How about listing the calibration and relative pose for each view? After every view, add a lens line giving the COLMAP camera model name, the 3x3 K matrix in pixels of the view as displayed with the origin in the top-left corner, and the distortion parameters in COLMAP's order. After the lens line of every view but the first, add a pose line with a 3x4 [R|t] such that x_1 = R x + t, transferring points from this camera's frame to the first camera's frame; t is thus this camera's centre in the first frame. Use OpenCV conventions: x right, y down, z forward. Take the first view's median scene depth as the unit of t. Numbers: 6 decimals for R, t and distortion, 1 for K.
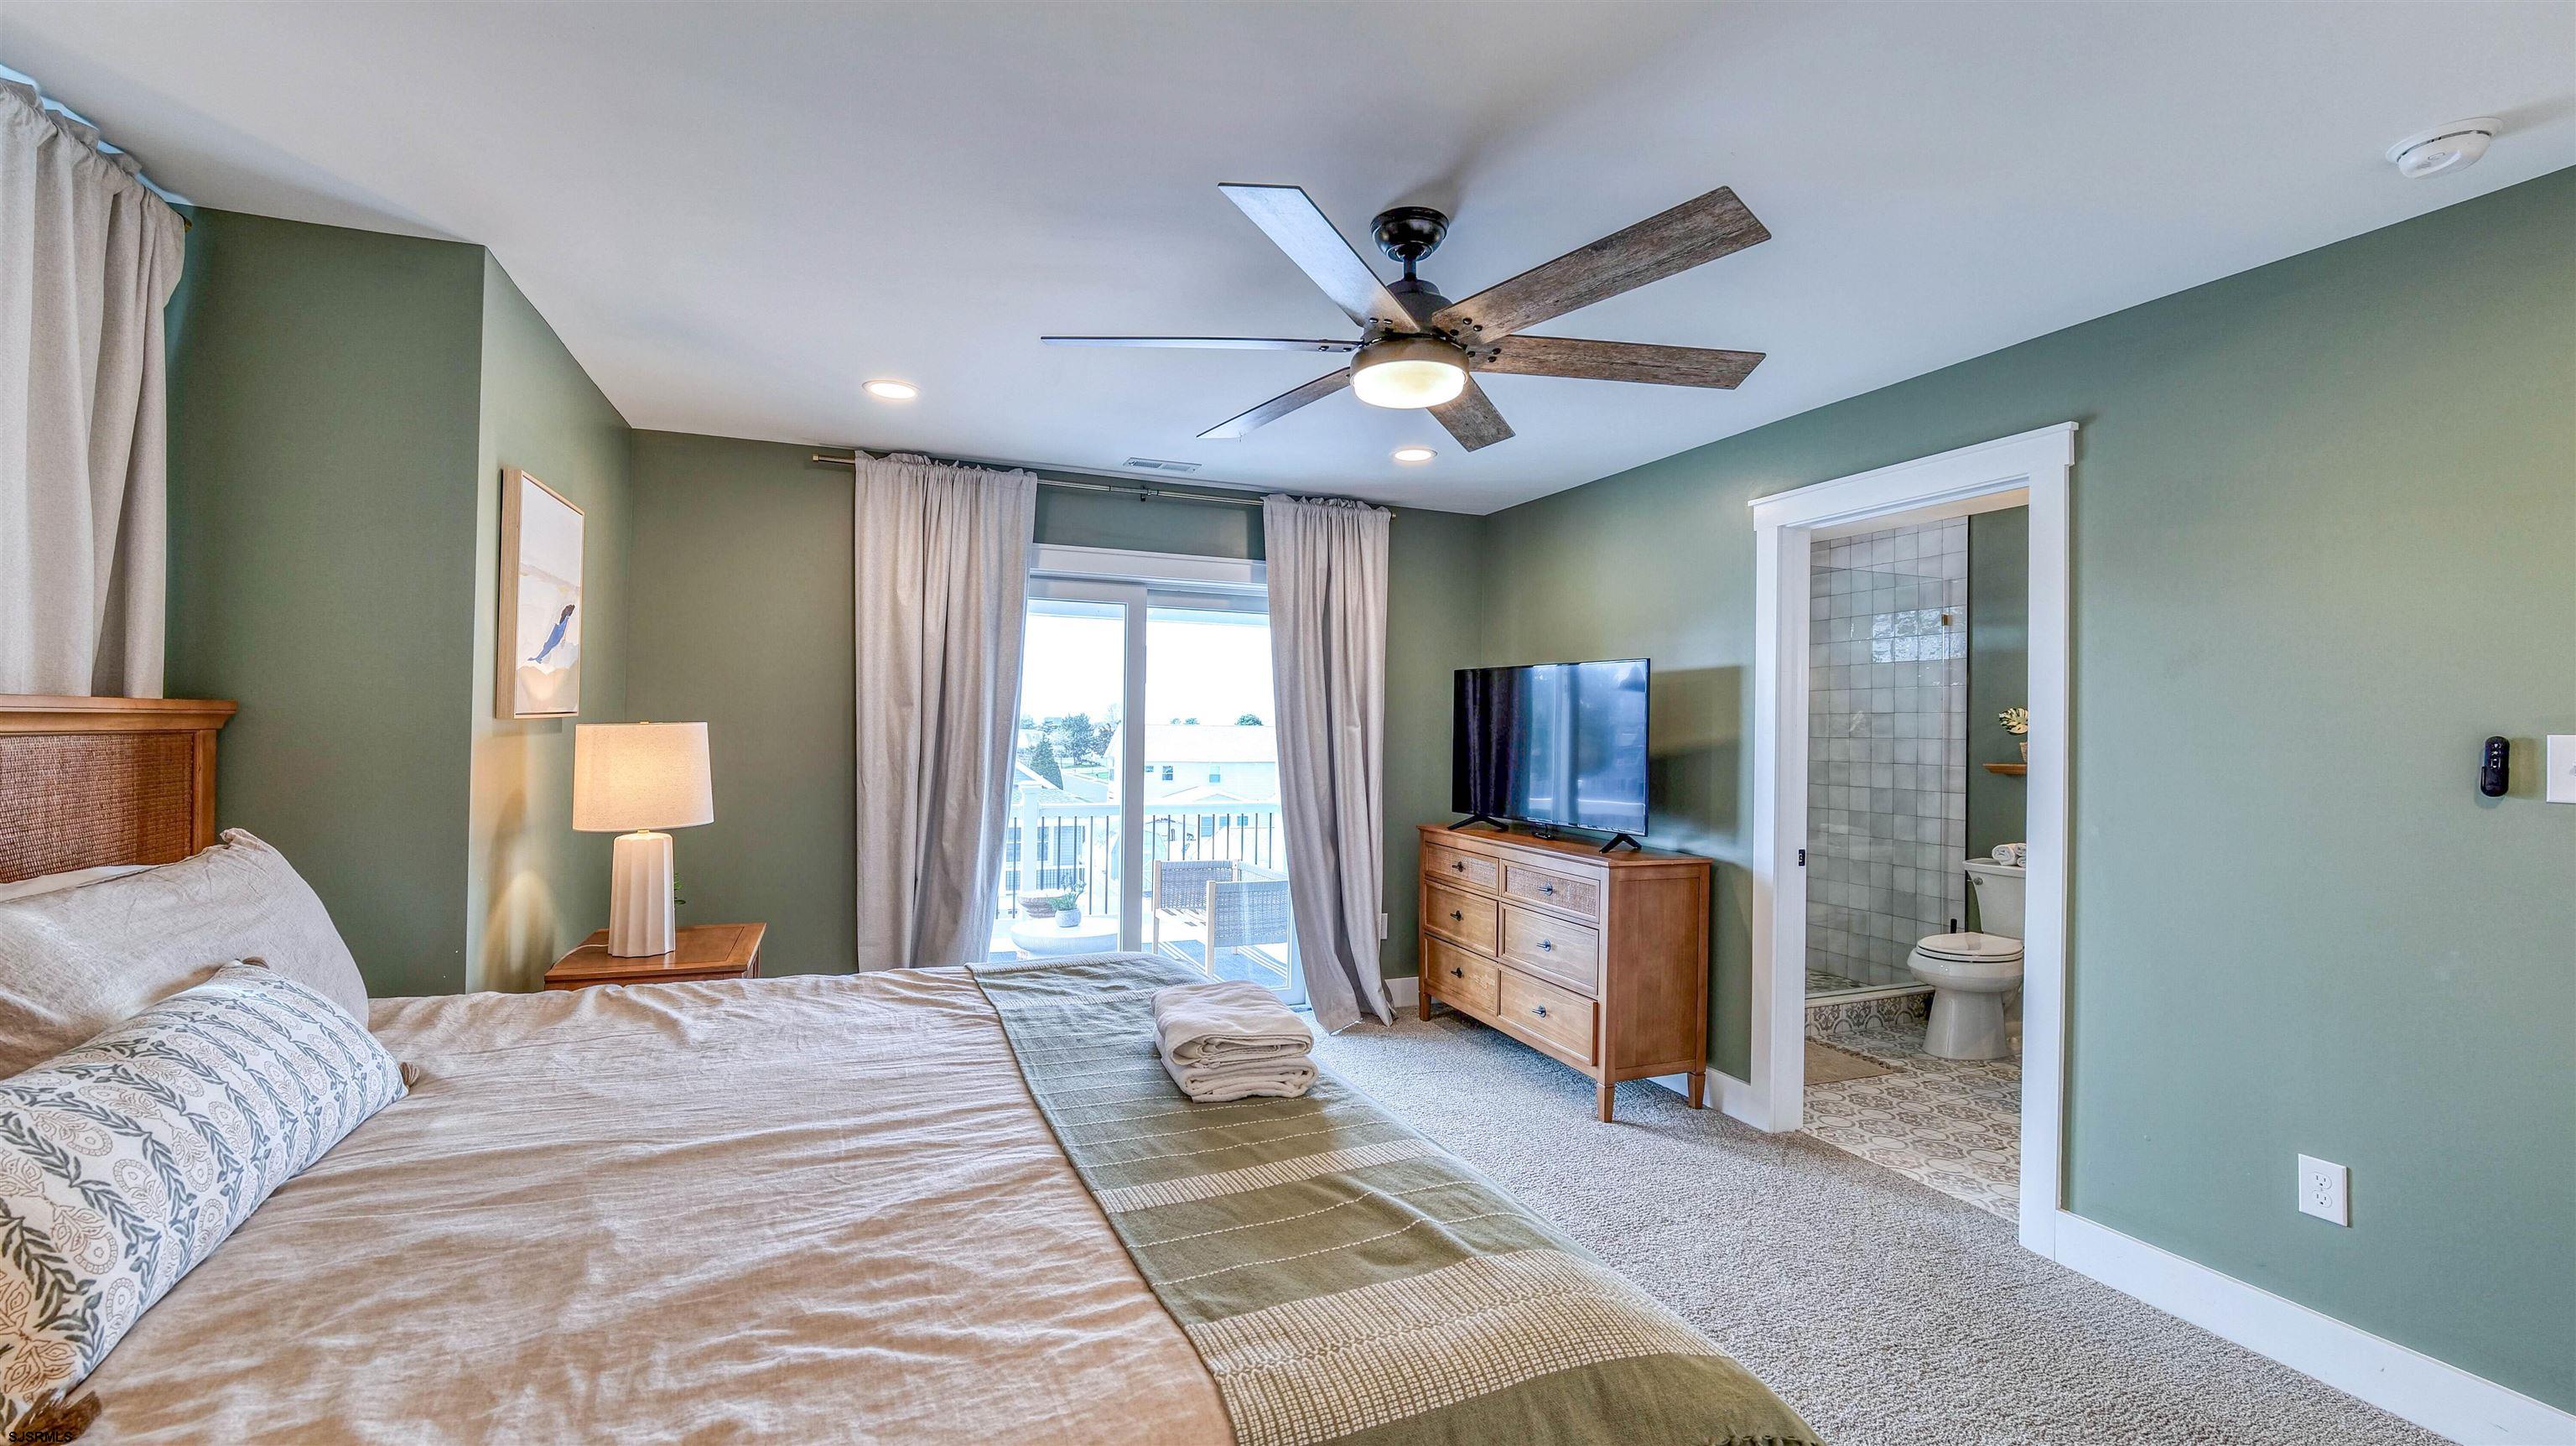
lens RADIAL K [[1045.4, 0, 1289.2], [0, 1045.4, 716.9], [0, 0, 1]] dist [-0.012617, 0.000284]
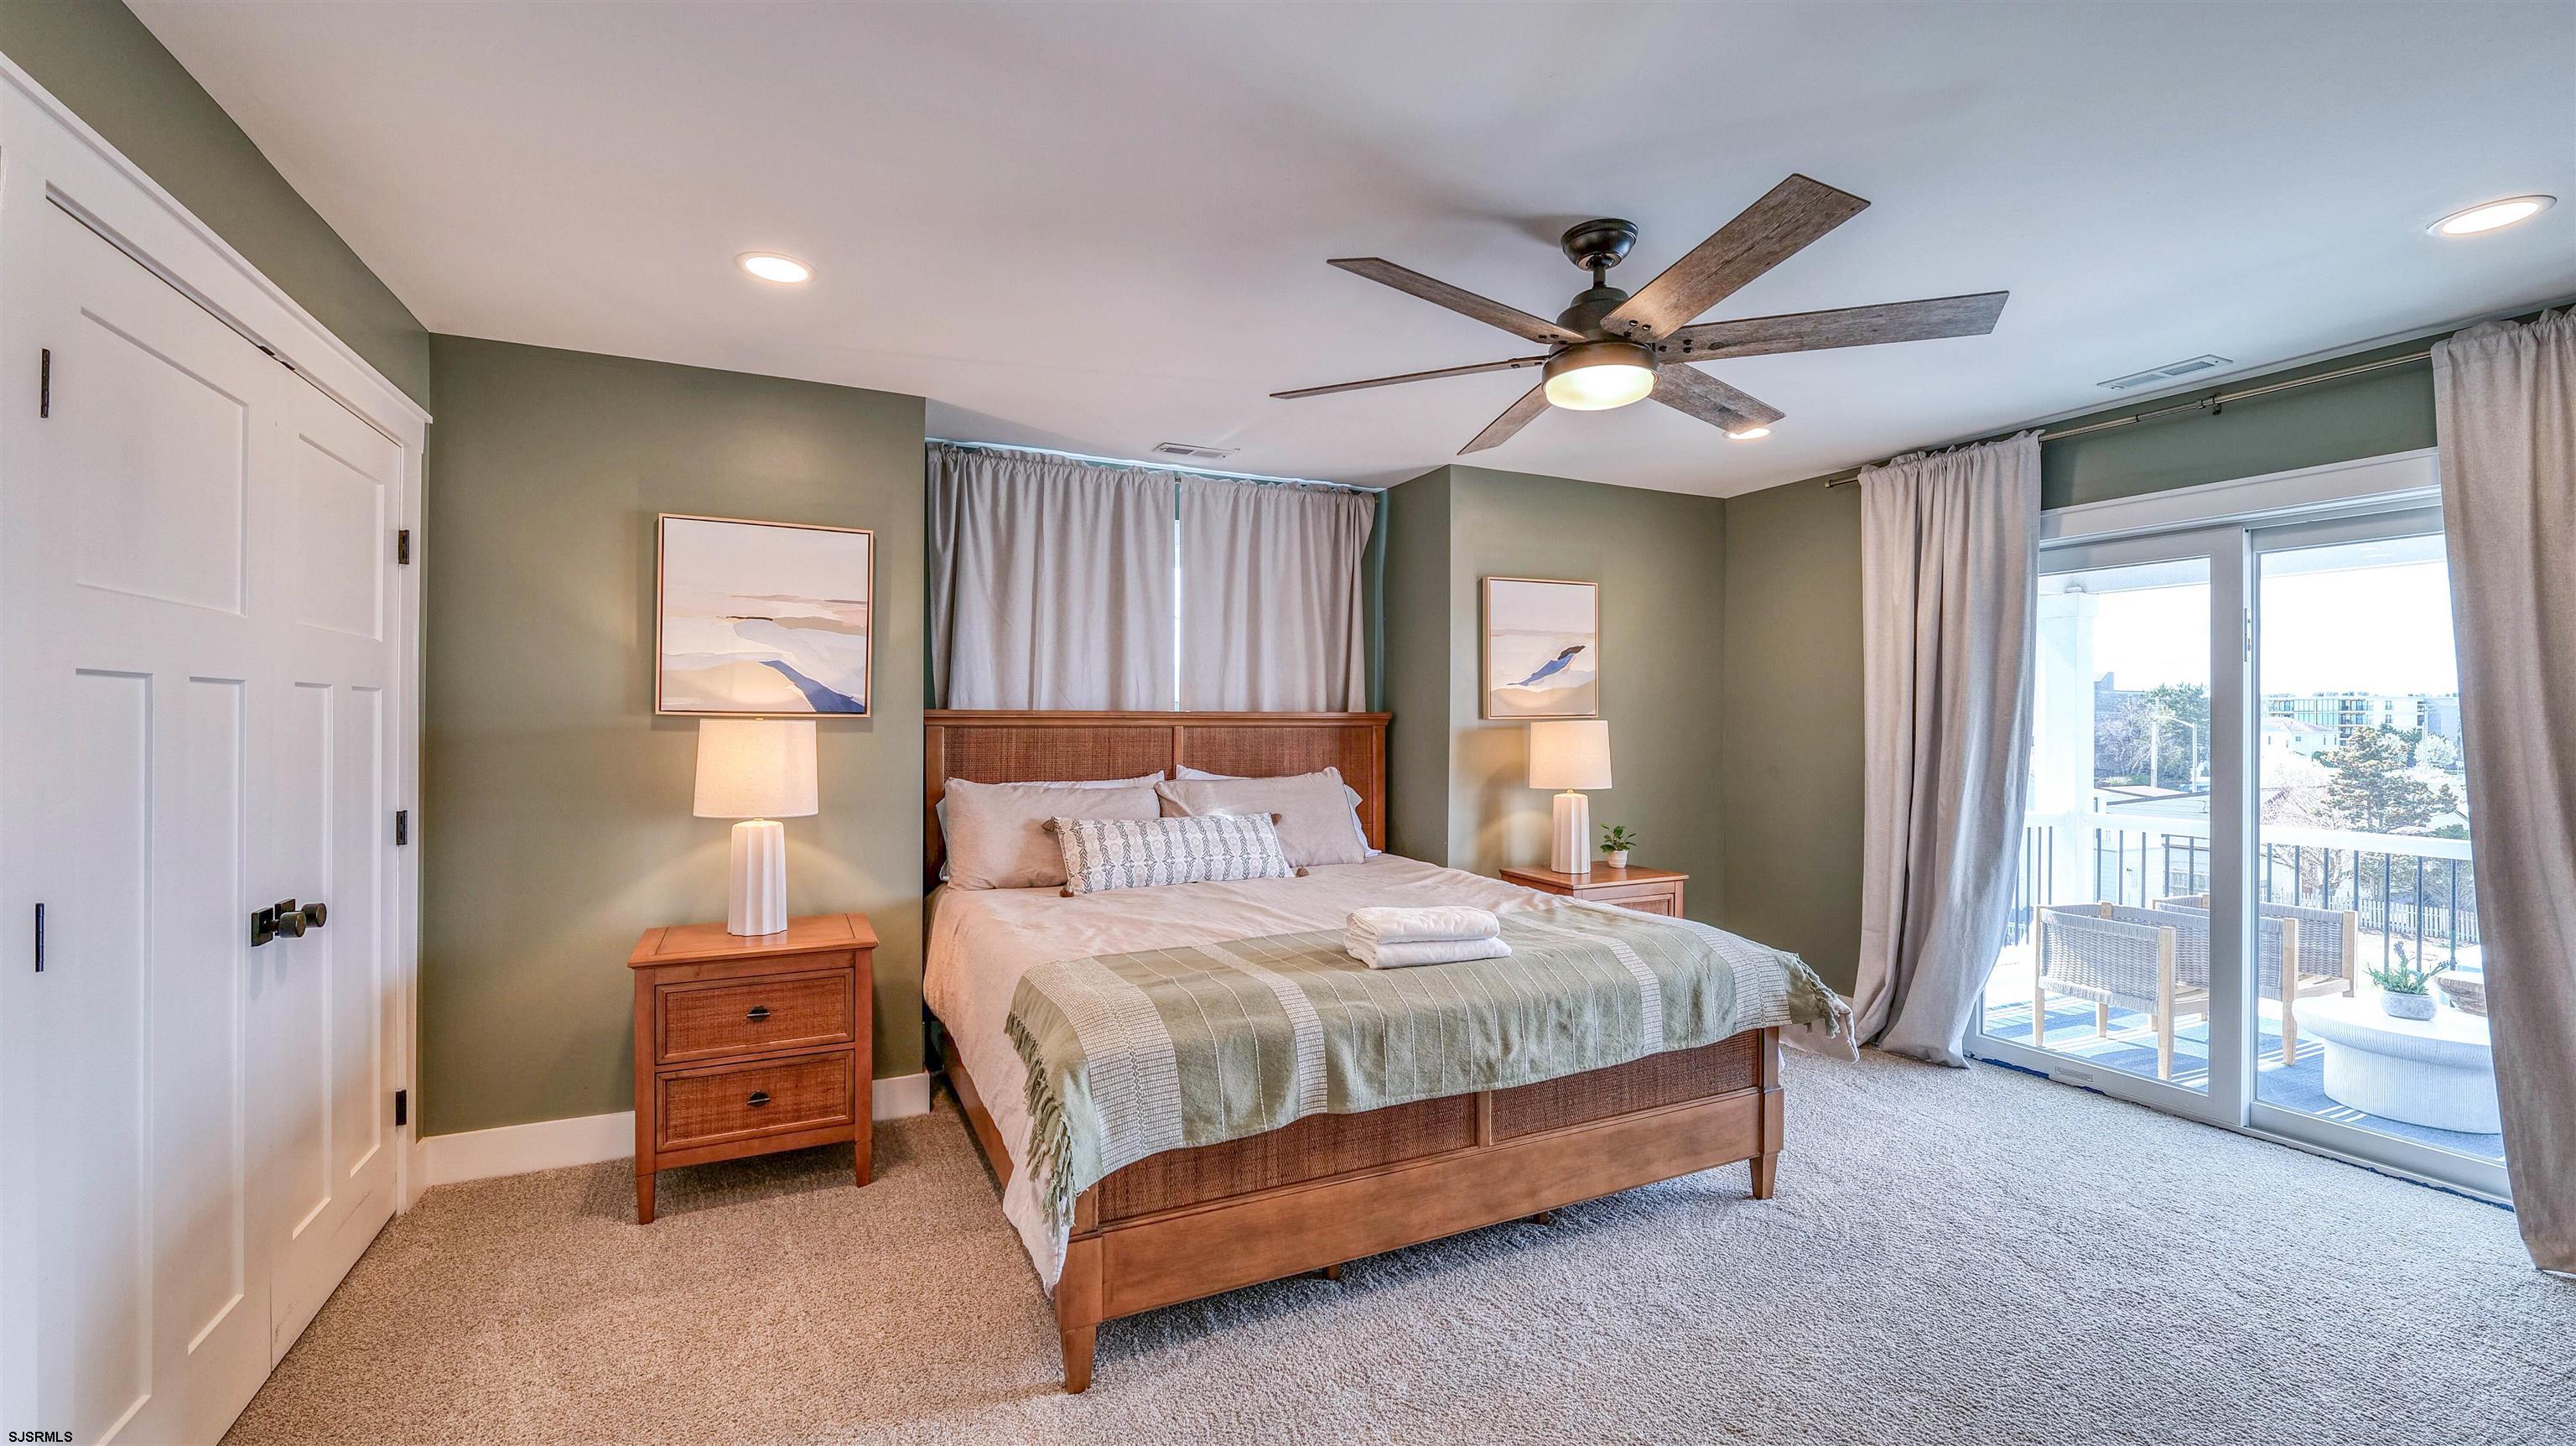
lens RADIAL K [[1045.4, 0, 1280.5], [0, 1045.4, 724.1], [0, 0, 1]] dist [-0.012617, 0.000284]
pose [[0.065829, -0.012587, -0.997751, 0.582126], [0.005324, 0.999911, -0.012263, 0.017914], [0.997817, -0.004504, 0.065891, 0.317168]]
